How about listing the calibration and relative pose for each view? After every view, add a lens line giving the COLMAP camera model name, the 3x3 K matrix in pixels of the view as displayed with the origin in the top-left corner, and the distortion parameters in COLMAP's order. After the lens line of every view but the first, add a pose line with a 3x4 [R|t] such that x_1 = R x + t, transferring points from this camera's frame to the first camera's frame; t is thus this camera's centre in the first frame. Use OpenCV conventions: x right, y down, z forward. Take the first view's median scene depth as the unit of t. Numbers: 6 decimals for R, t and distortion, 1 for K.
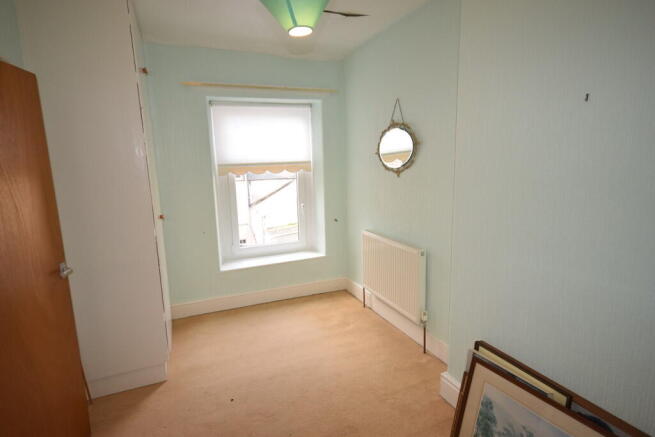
lens RADIAL K [[345.3, 0, 329.2], [0, 345.3, 217.8], [0, 0, 1]] dist [0.023462, 0.000521]
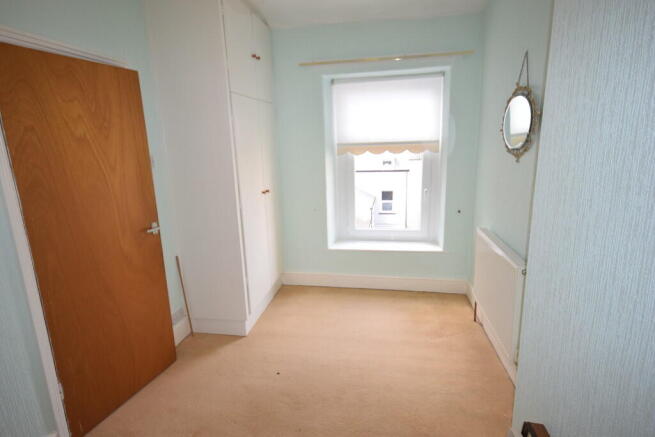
lens RADIAL K [[345.3, 0, 328.2], [0, 345.3, 217.9], [0, 0, 1]] dist [0.023462, 0.000521]
pose [[0.848808, 0.117053, -0.515580, 0.197557], [-0.085949, 0.992761, 0.083889, -0.022586], [0.521668, -0.026893, 0.852725, 0.124187]]
